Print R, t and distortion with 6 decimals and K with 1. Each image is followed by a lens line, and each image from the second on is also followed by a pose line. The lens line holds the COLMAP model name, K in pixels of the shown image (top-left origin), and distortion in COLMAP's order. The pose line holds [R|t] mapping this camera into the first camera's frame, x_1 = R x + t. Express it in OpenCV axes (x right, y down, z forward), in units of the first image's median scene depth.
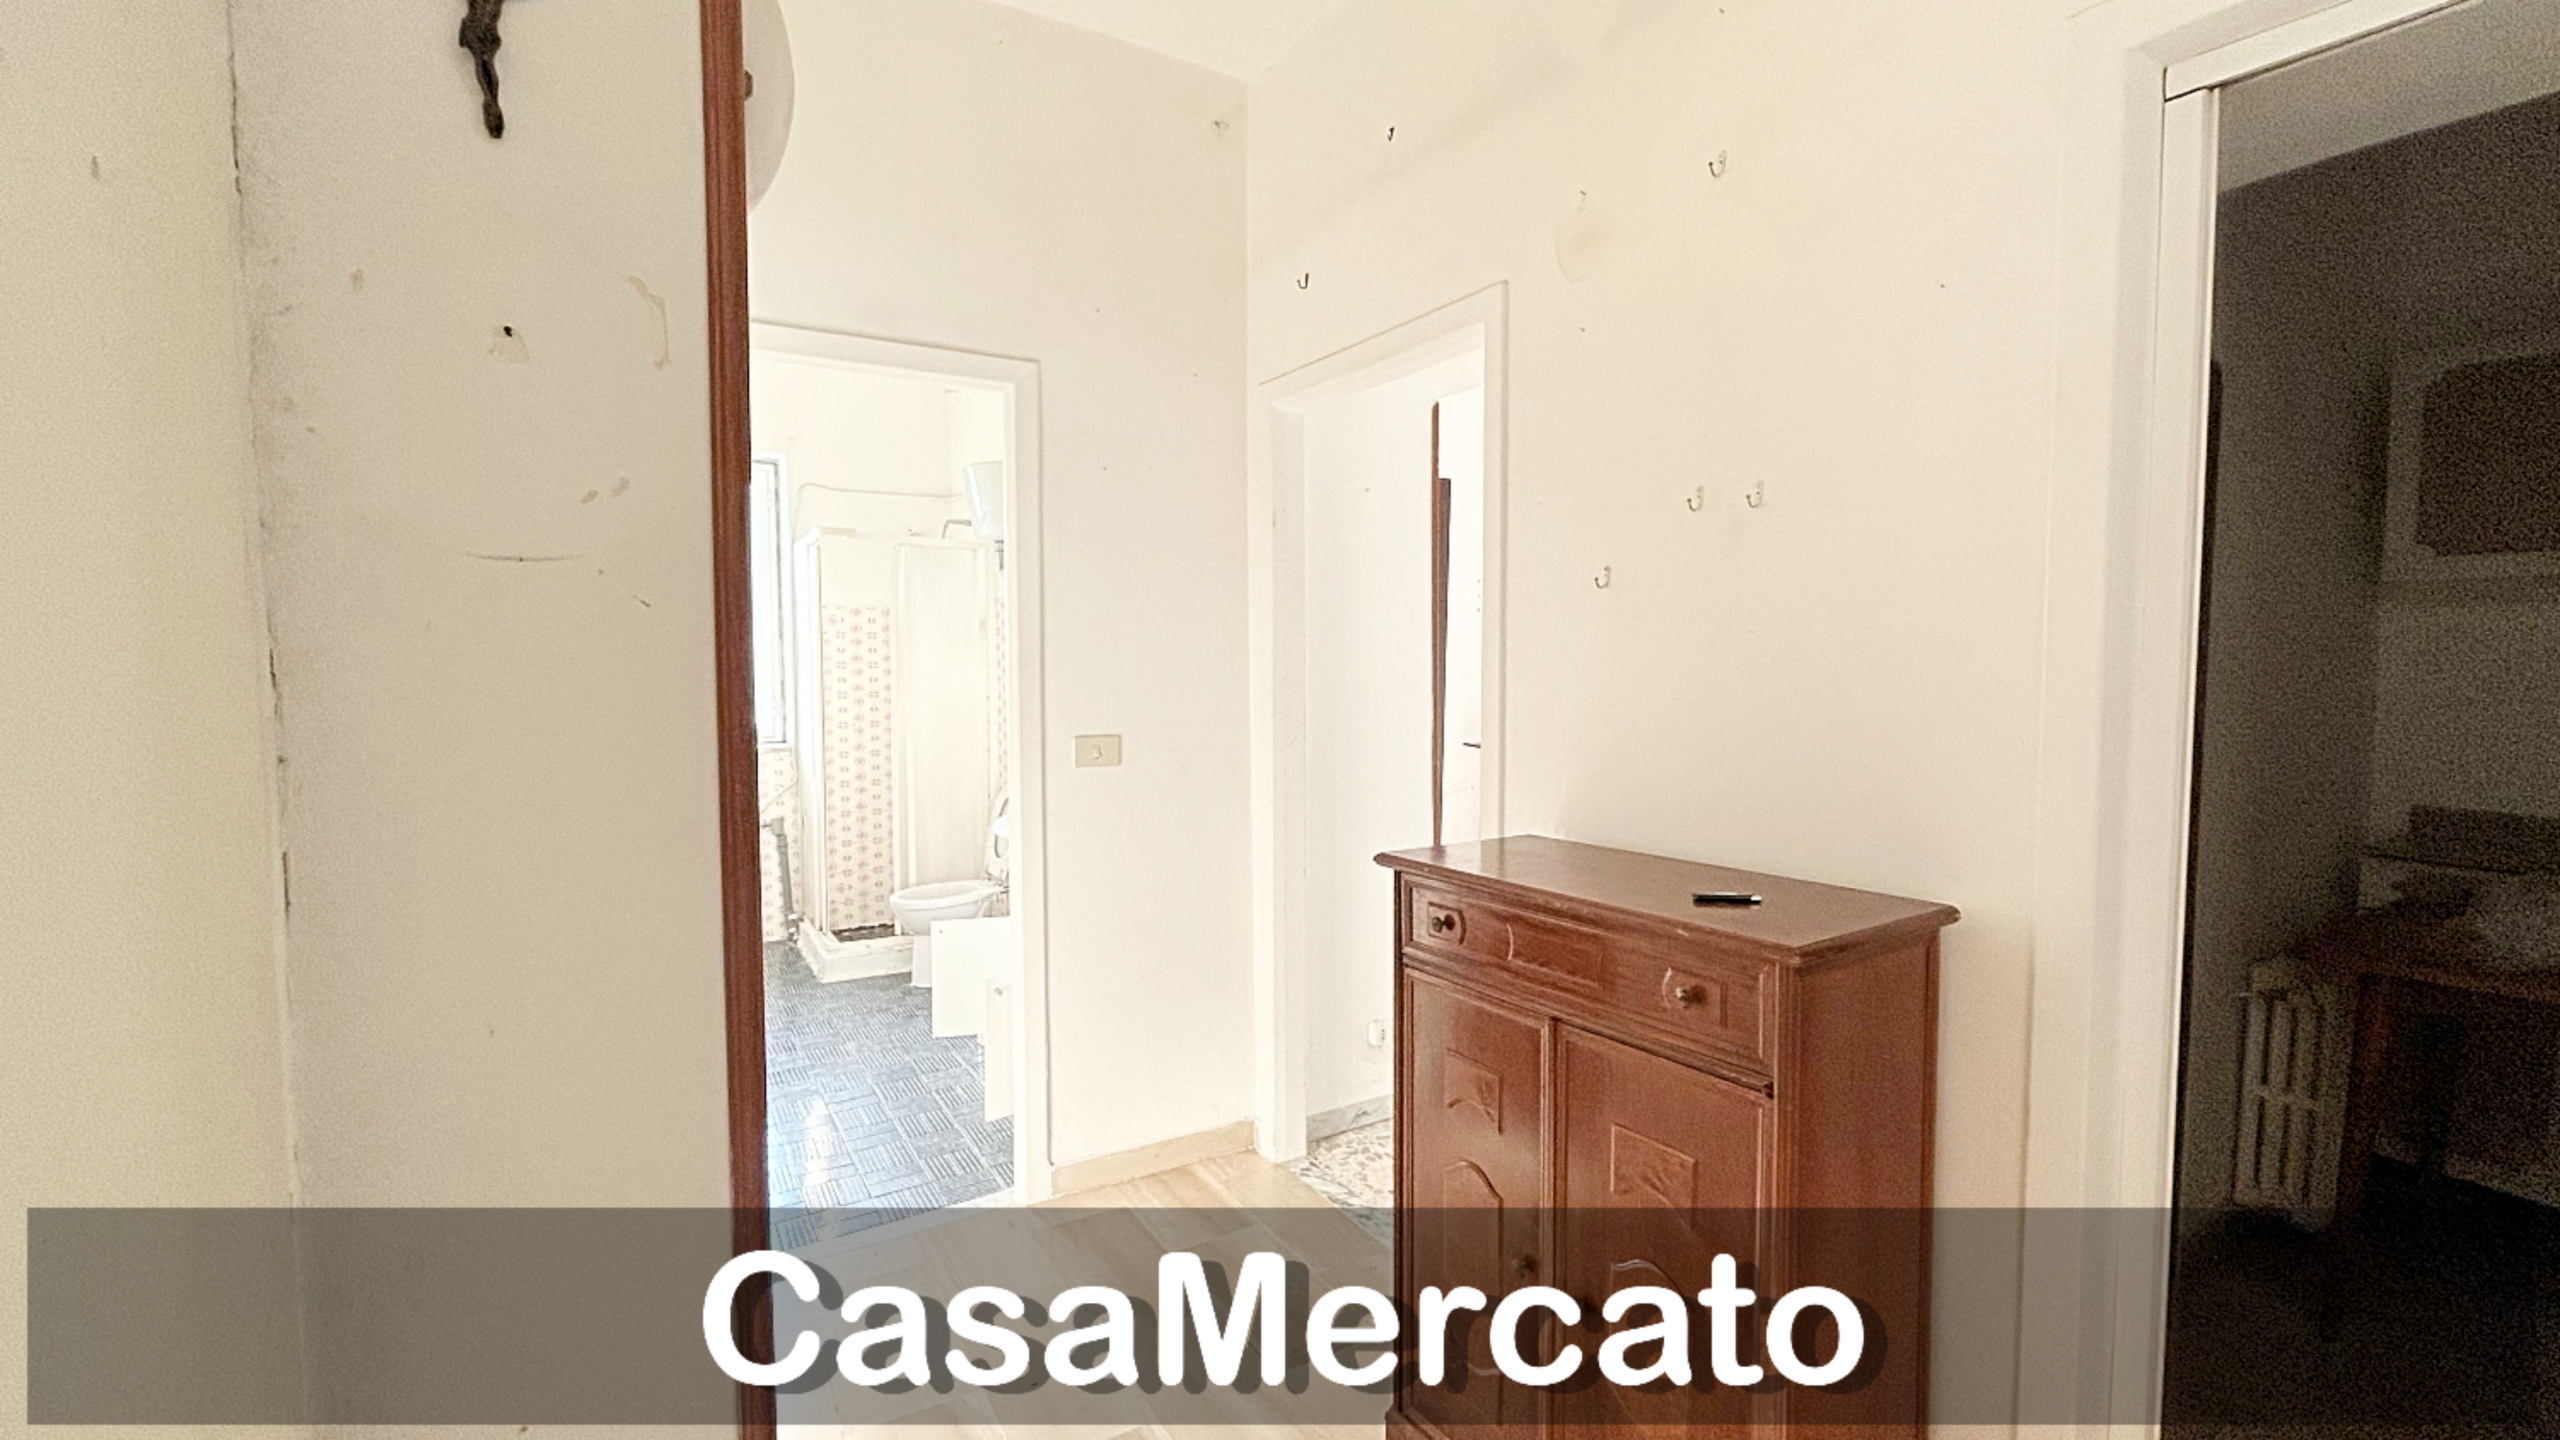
lens RADIAL K [[1025.6, 0, 1275.1], [0, 1025.6, 725.7], [0, 0, 1]] dist [-0.000389, 0.000115]
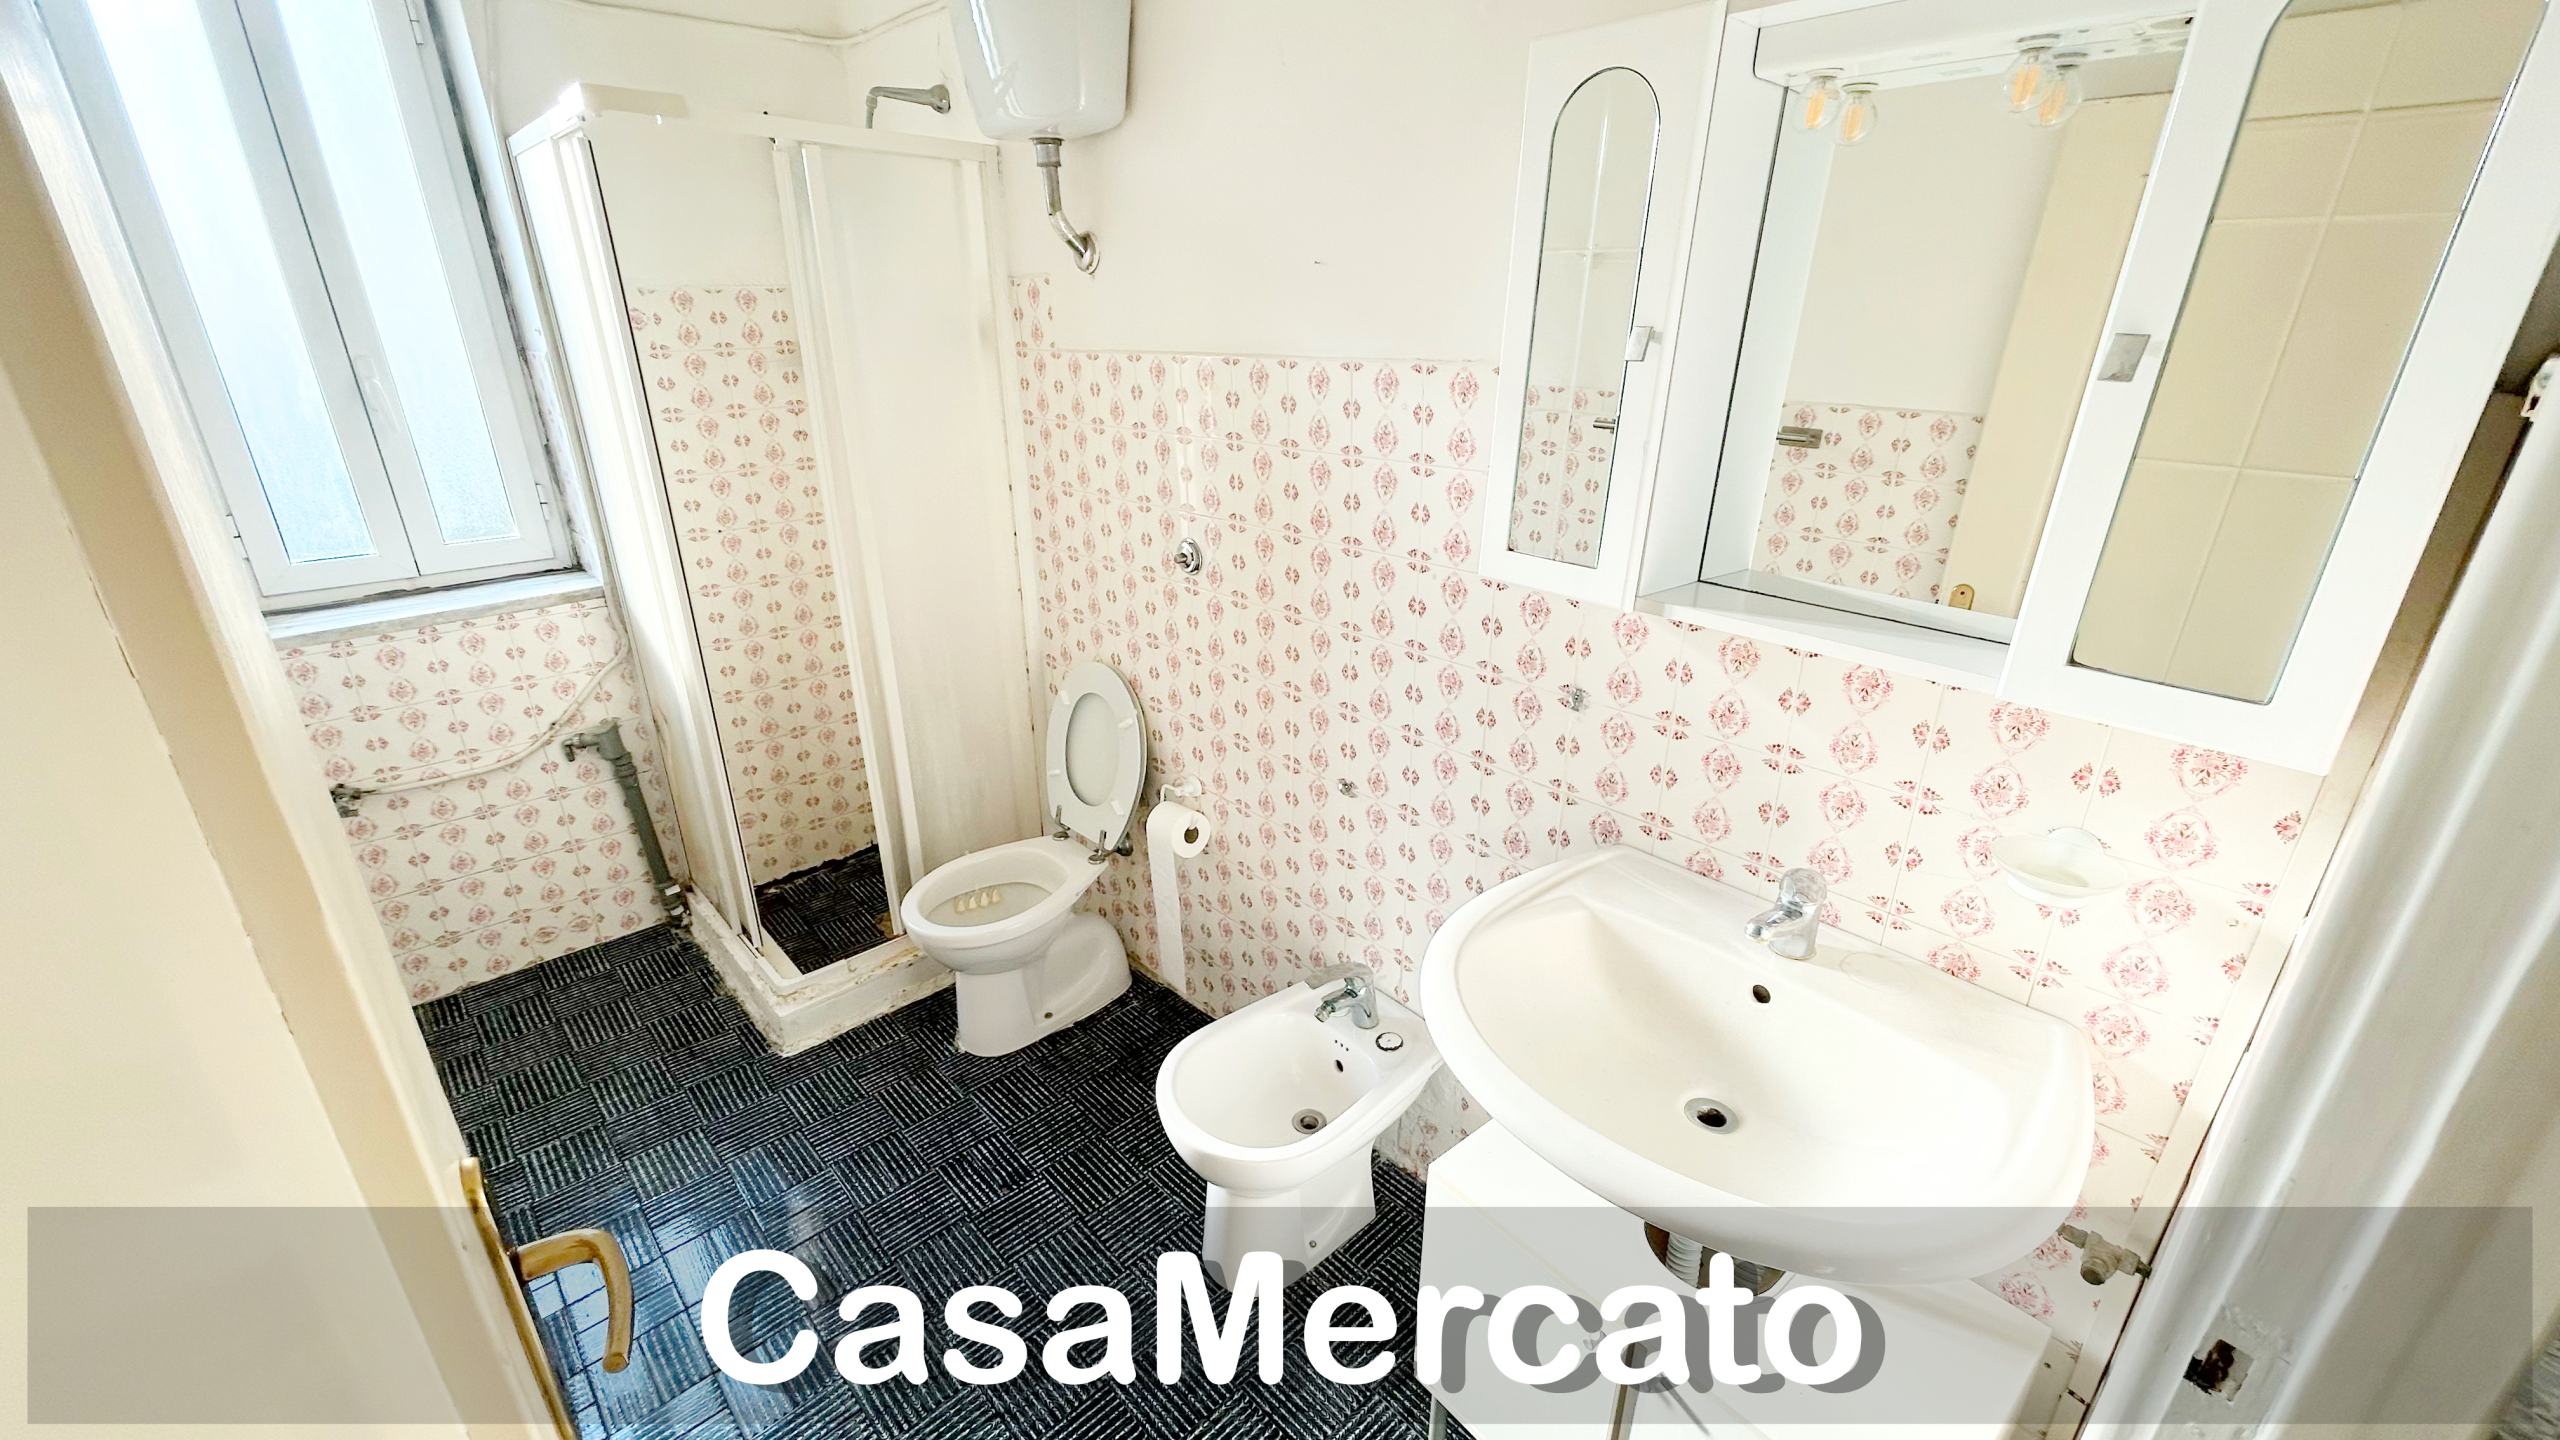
lens RADIAL K [[1025.6, 0, 1253.2], [0, 1025.6, 699.6], [0, 0, 1]] dist [-0.000389, 0.000115]
pose [[0.984936, -0.073613, 0.156465, -0.233054], [0.020804, 0.948732, 0.315397, -0.079196], [-0.171661, -0.307391, 0.935972, 0.443753]]
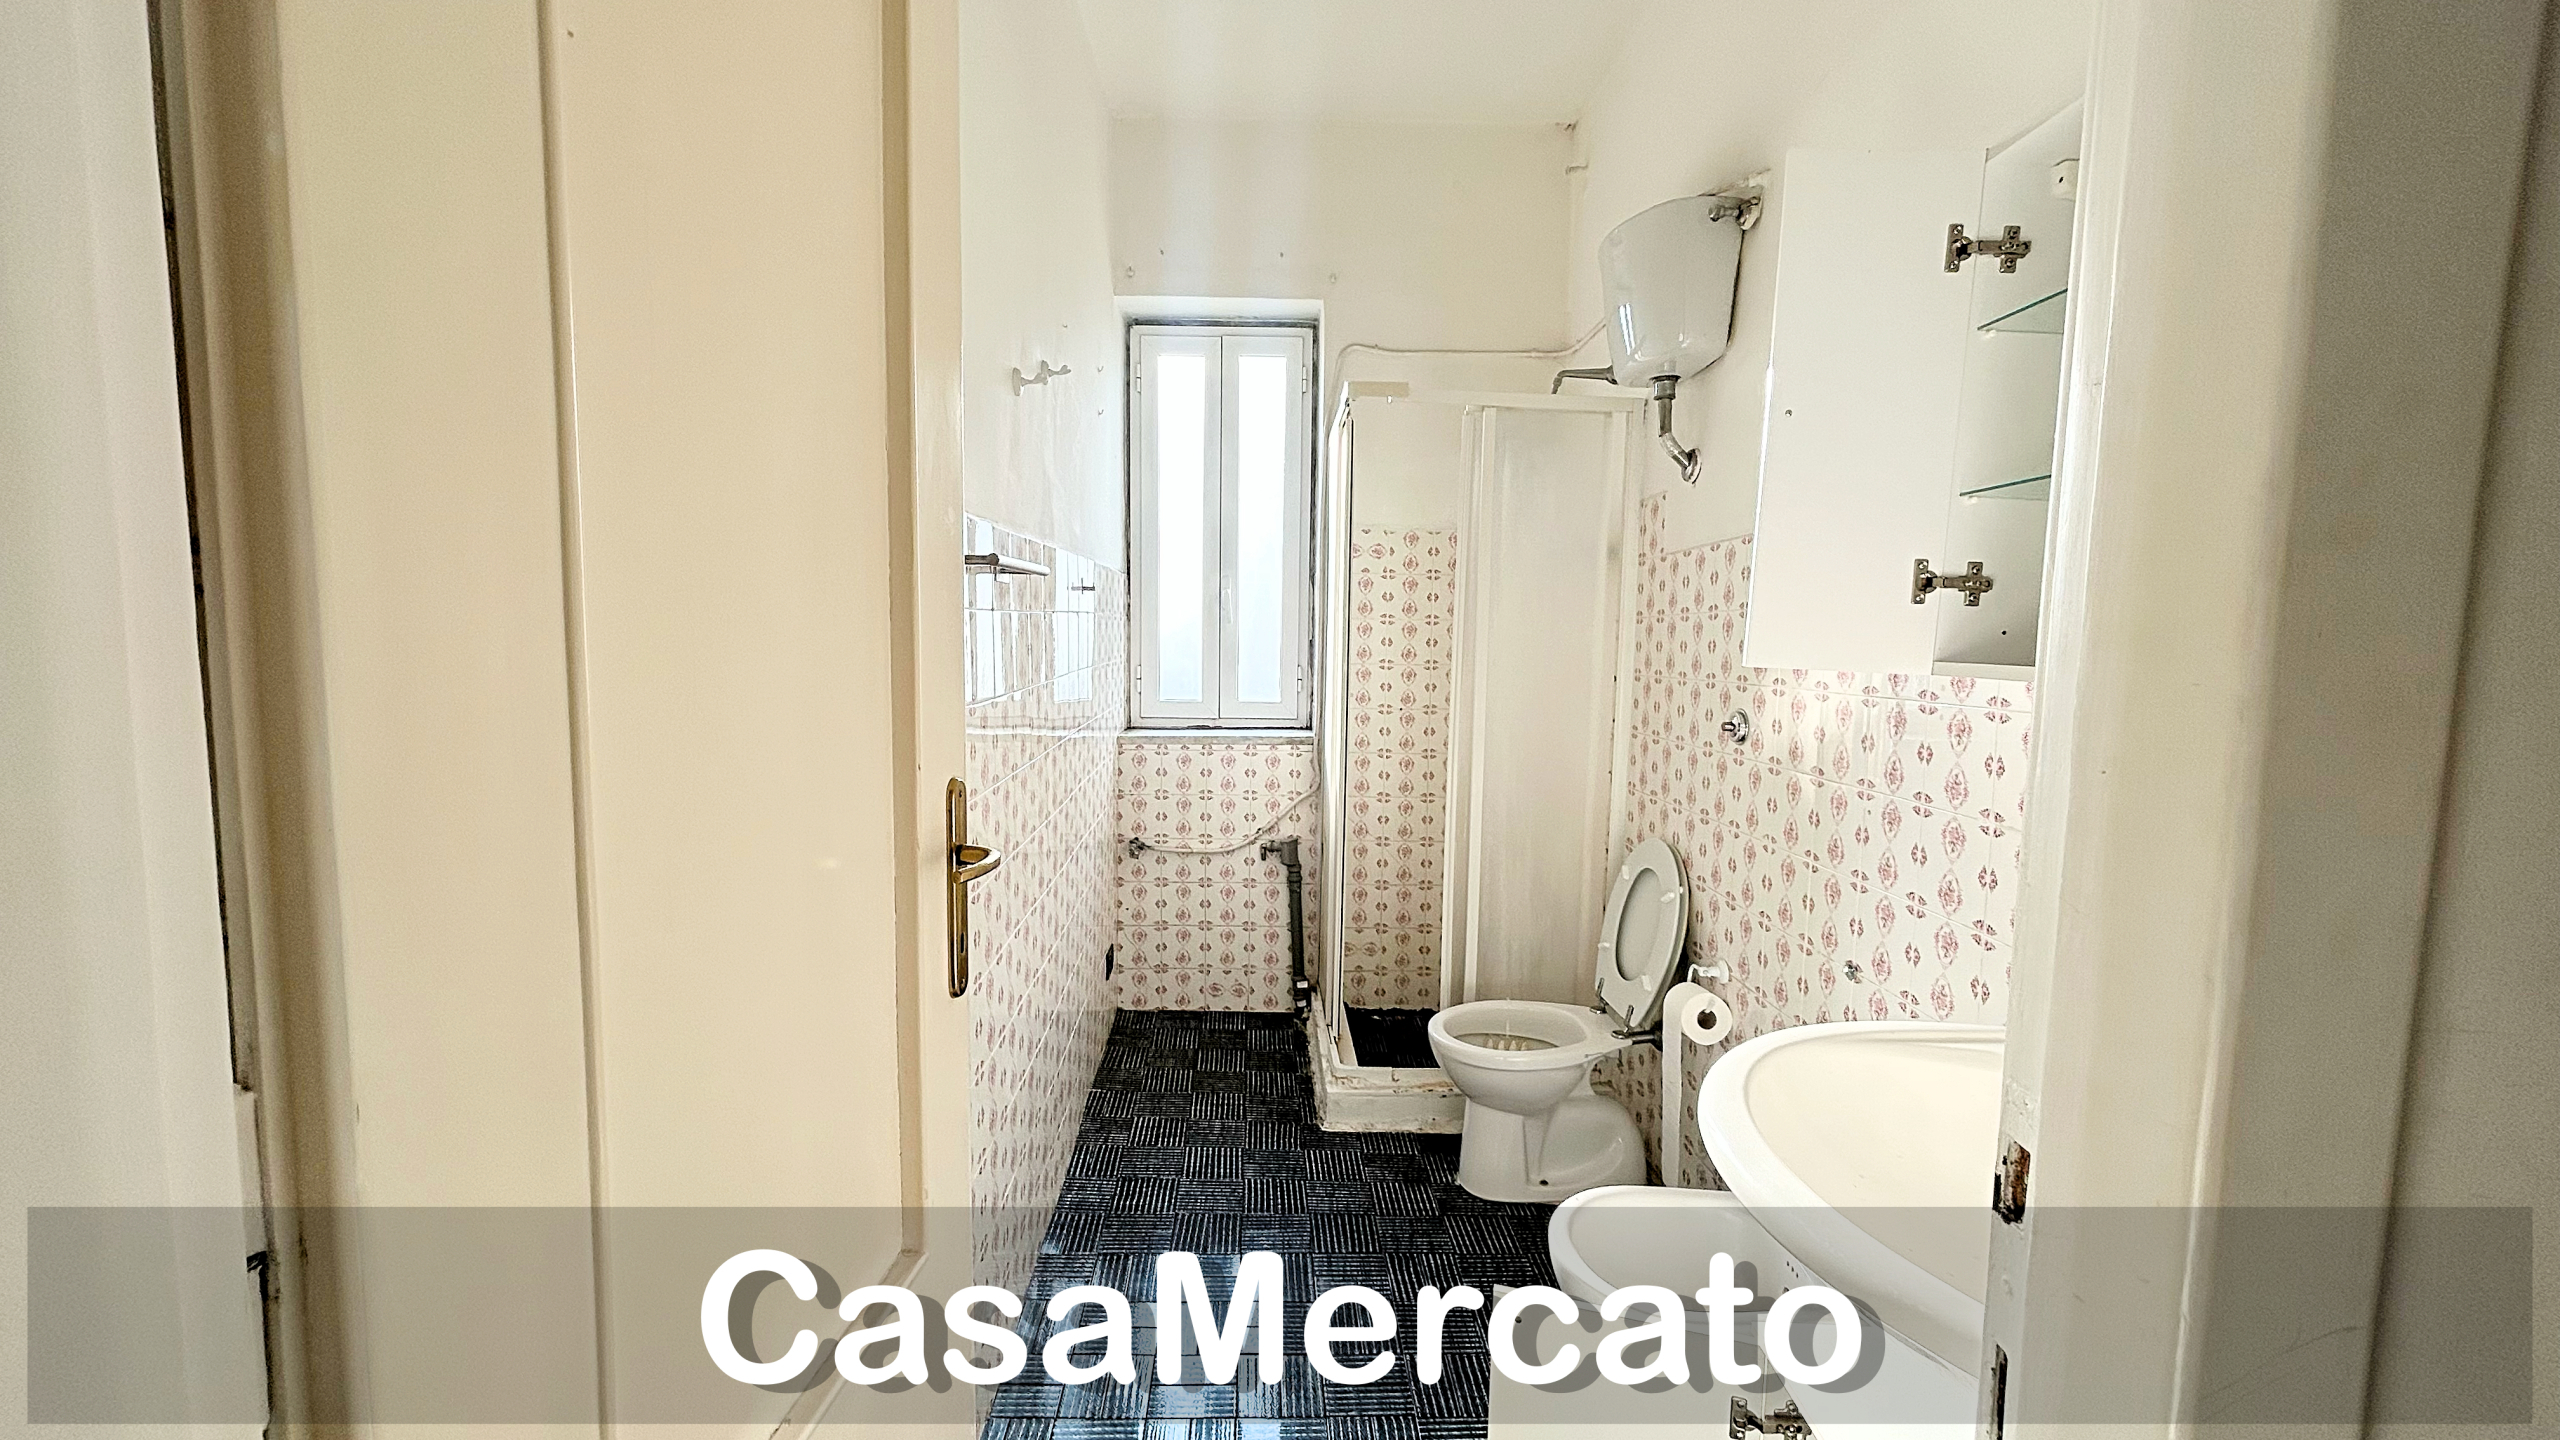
lens RADIAL K [[1025.6, 0, 1272.1], [0, 1025.6, 717.3], [0, 0, 1]] dist [-0.000389, 0.000115]
pose [[0.851515, 0.059337, -0.520962, -0.137221], [-0.045225, 0.998185, 0.039772, -0.018596], [0.522376, -0.010306, 0.852653, 0.395446]]
